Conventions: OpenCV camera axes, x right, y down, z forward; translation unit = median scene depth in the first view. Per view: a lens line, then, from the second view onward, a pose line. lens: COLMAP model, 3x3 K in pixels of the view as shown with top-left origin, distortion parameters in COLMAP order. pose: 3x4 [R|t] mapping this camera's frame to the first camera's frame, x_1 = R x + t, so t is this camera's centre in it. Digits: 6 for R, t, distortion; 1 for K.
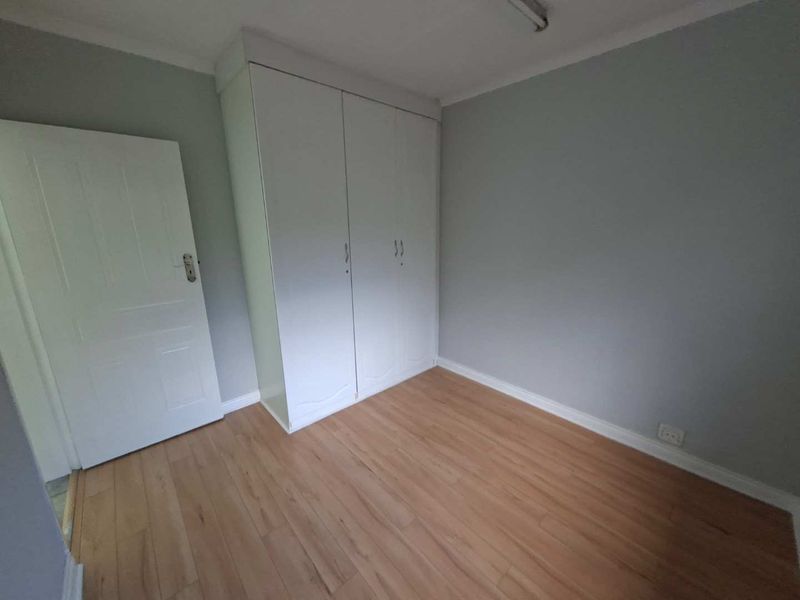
lens RADIAL K [[315.1, 0, 404.8], [0, 315.1, 298.5], [0, 0, 1]] dist [0.000827, -0.000008]
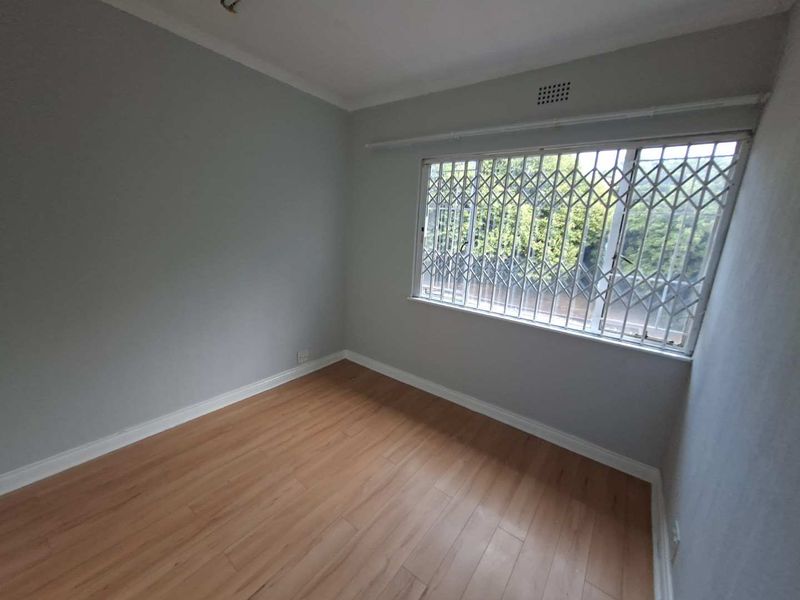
lens RADIAL K [[315.1, 0, 404.8], [0, 315.1, 298.5], [0, 0, 1]] dist [0.000827, -0.000008]
pose [[-0.181186, -0.218433, 0.958884, -0.658777], [0.178623, 0.951495, 0.250502, -0.133753], [-0.967091, 0.216666, -0.133380, 0.673289]]
